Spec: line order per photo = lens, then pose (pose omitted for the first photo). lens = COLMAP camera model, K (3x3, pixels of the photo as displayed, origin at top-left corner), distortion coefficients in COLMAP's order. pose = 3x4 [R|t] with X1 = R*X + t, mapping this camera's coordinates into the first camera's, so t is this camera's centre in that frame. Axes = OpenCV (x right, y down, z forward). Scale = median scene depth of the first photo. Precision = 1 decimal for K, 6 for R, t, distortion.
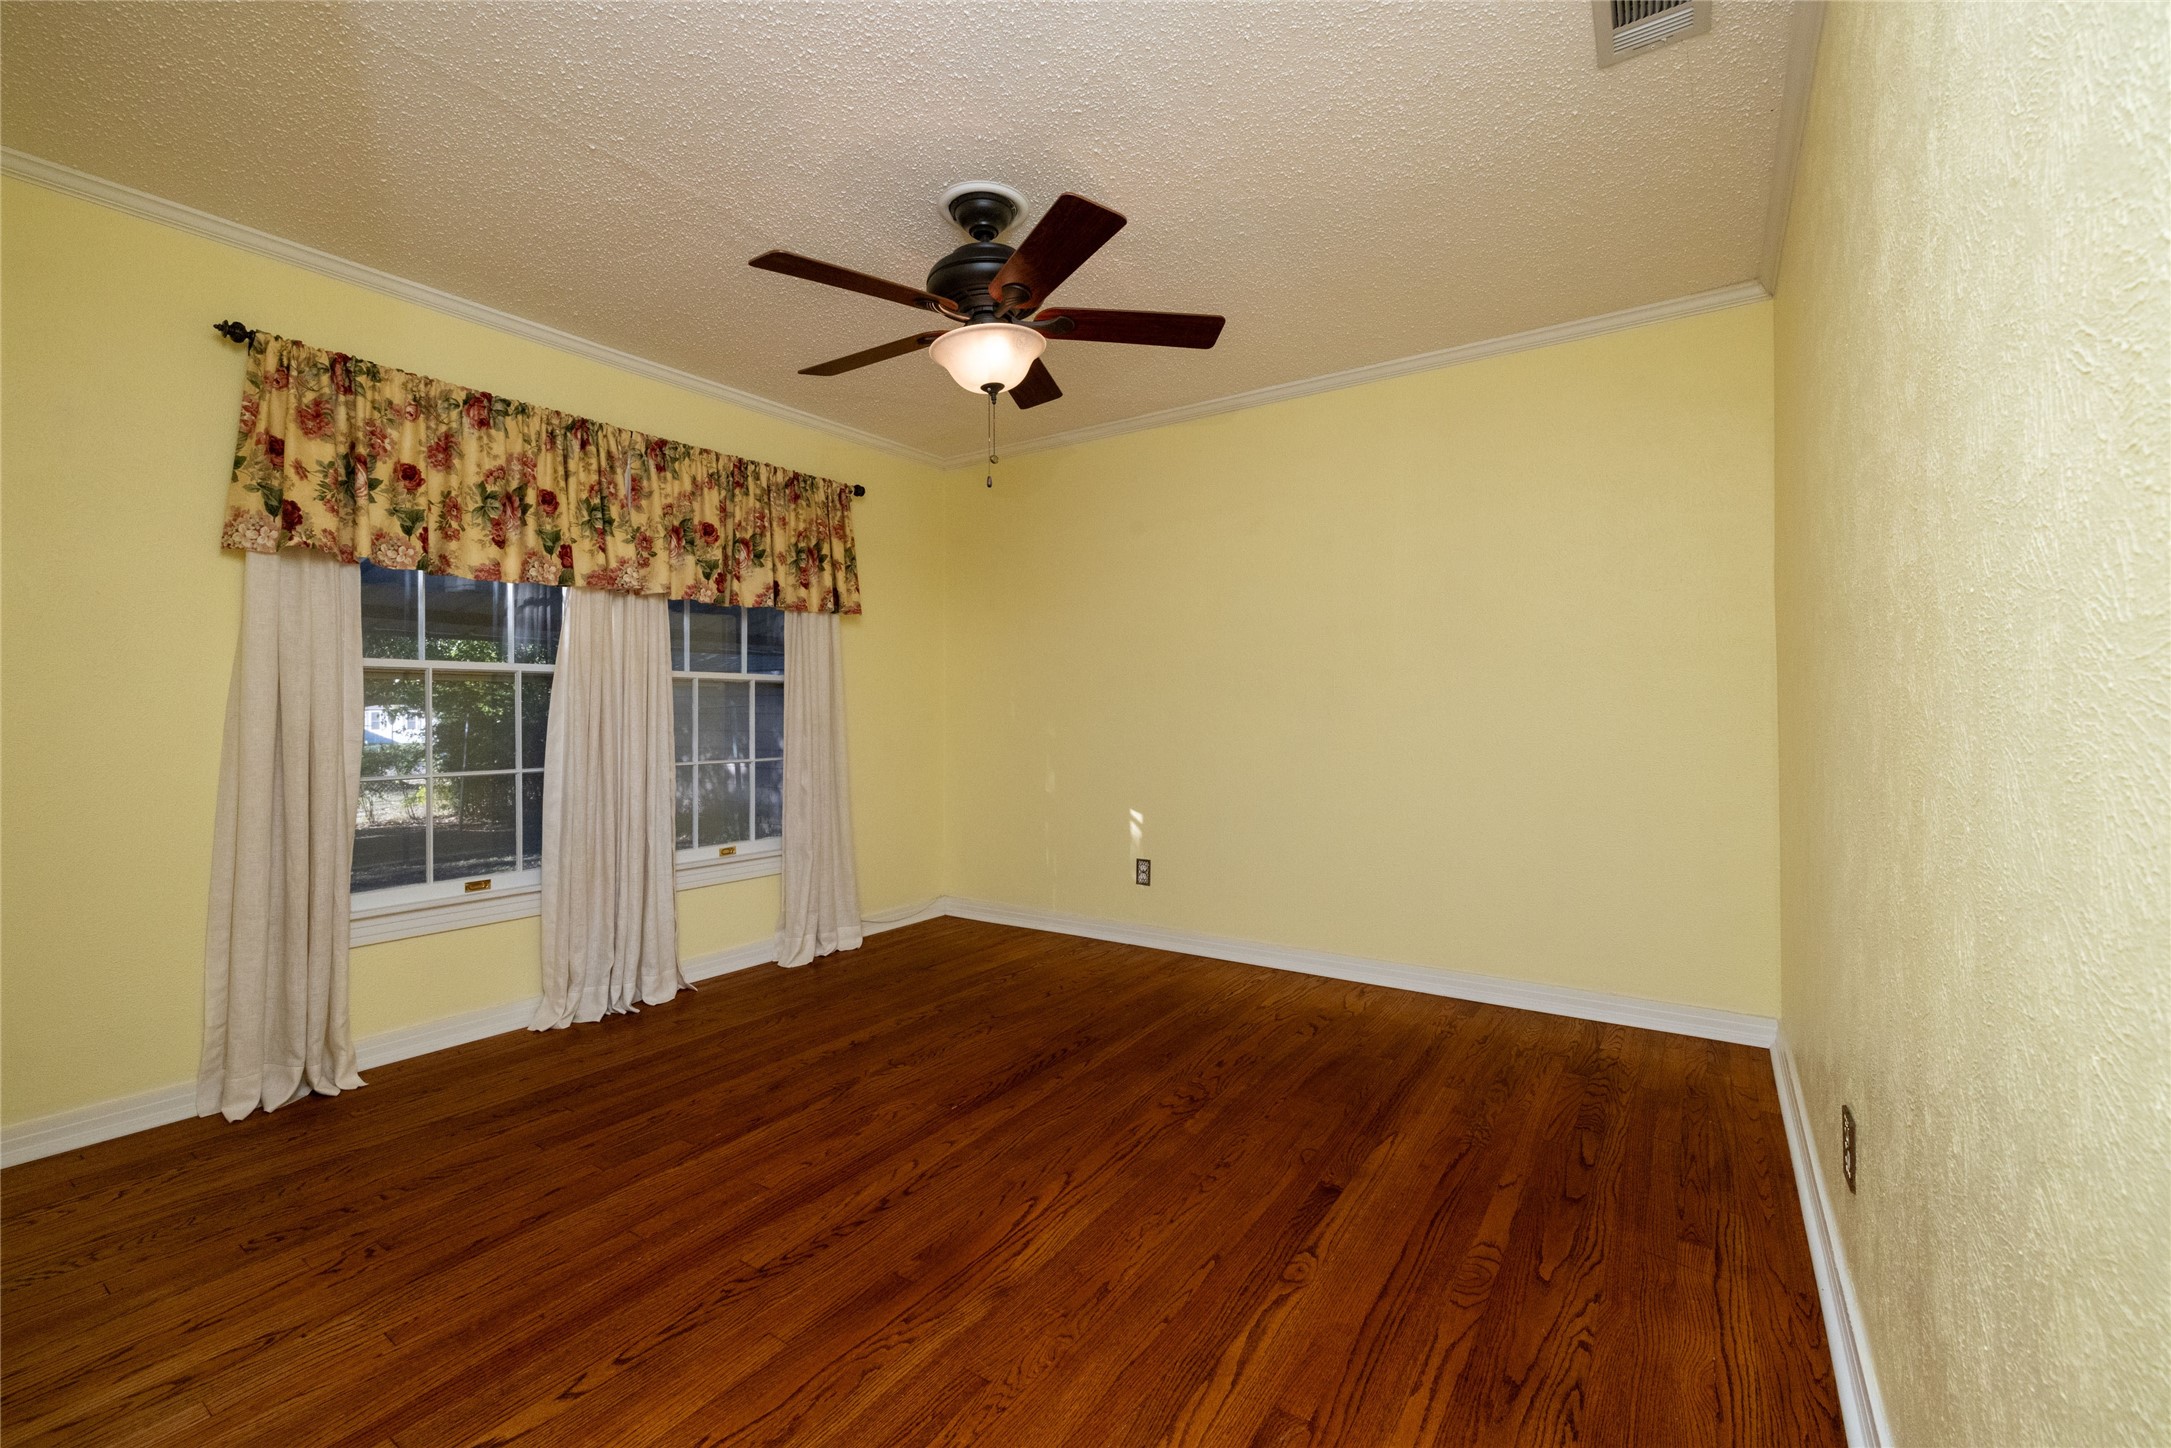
lens RADIAL K [[905.7, 0, 1079.7], [0, 905.7, 715.7], [0, 0, 1]] dist [-0.000591, 0.001180]
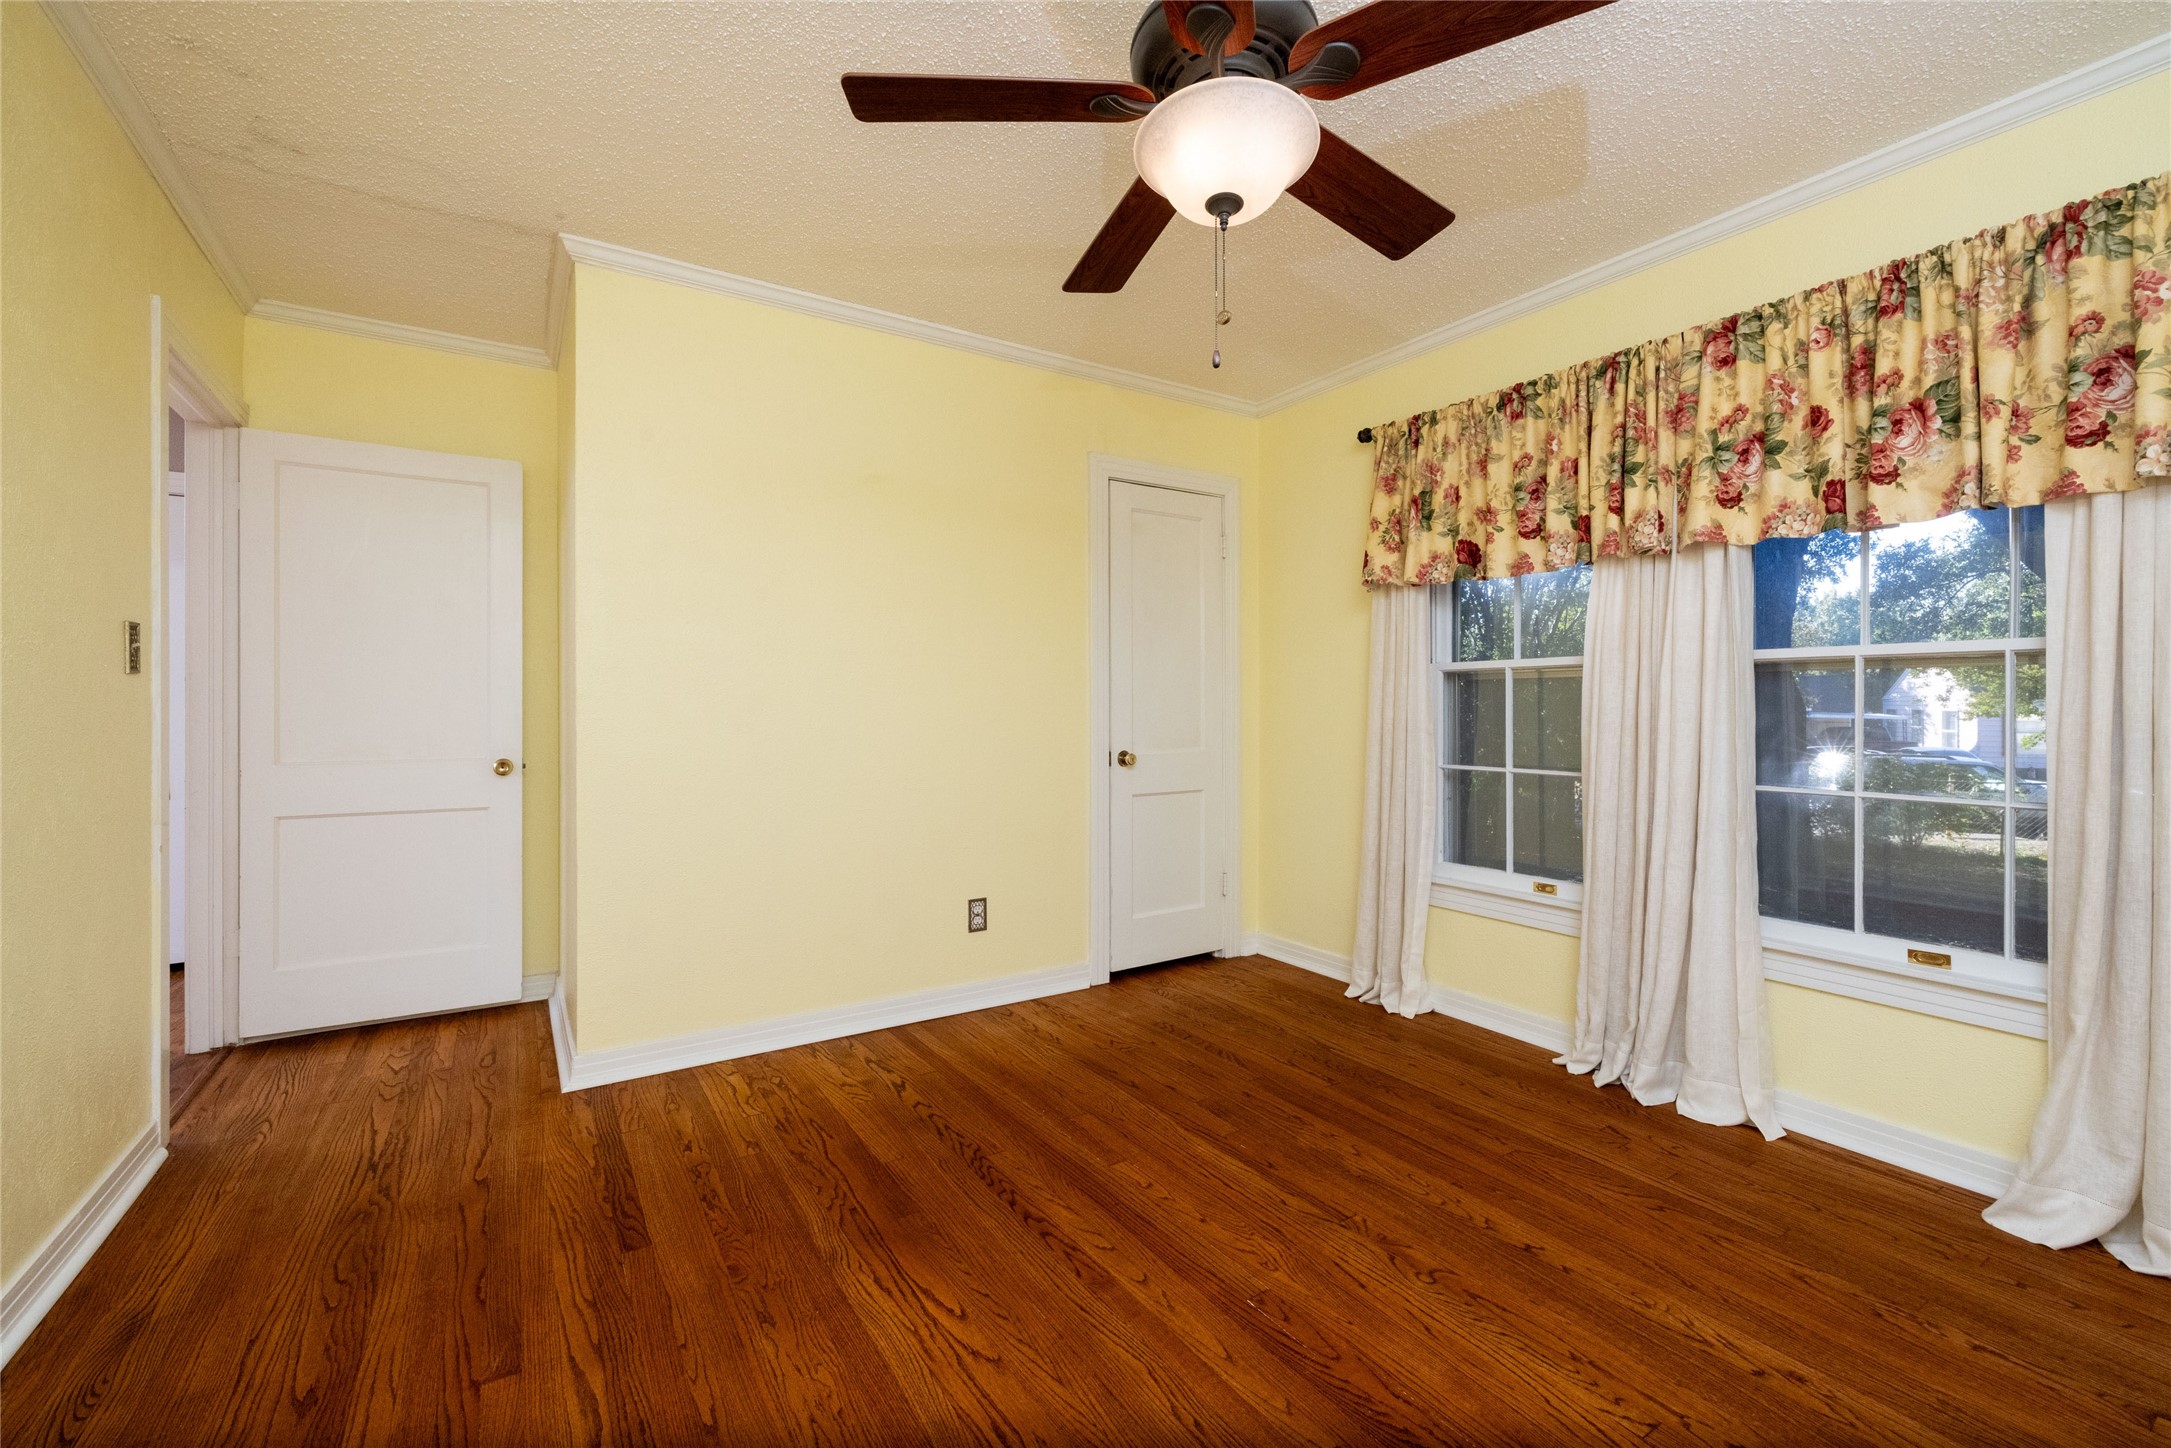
lens RADIAL K [[905.7, 0, 1076.5], [0, 905.7, 709.8], [0, 0, 1]] dist [-0.000591, 0.001180]
pose [[-0.395966, 0.007119, -0.918238, 0.495566], [-0.003739, 0.999949, 0.009365, -0.012550], [0.918258, 0.007142, -0.395919, 1.077330]]
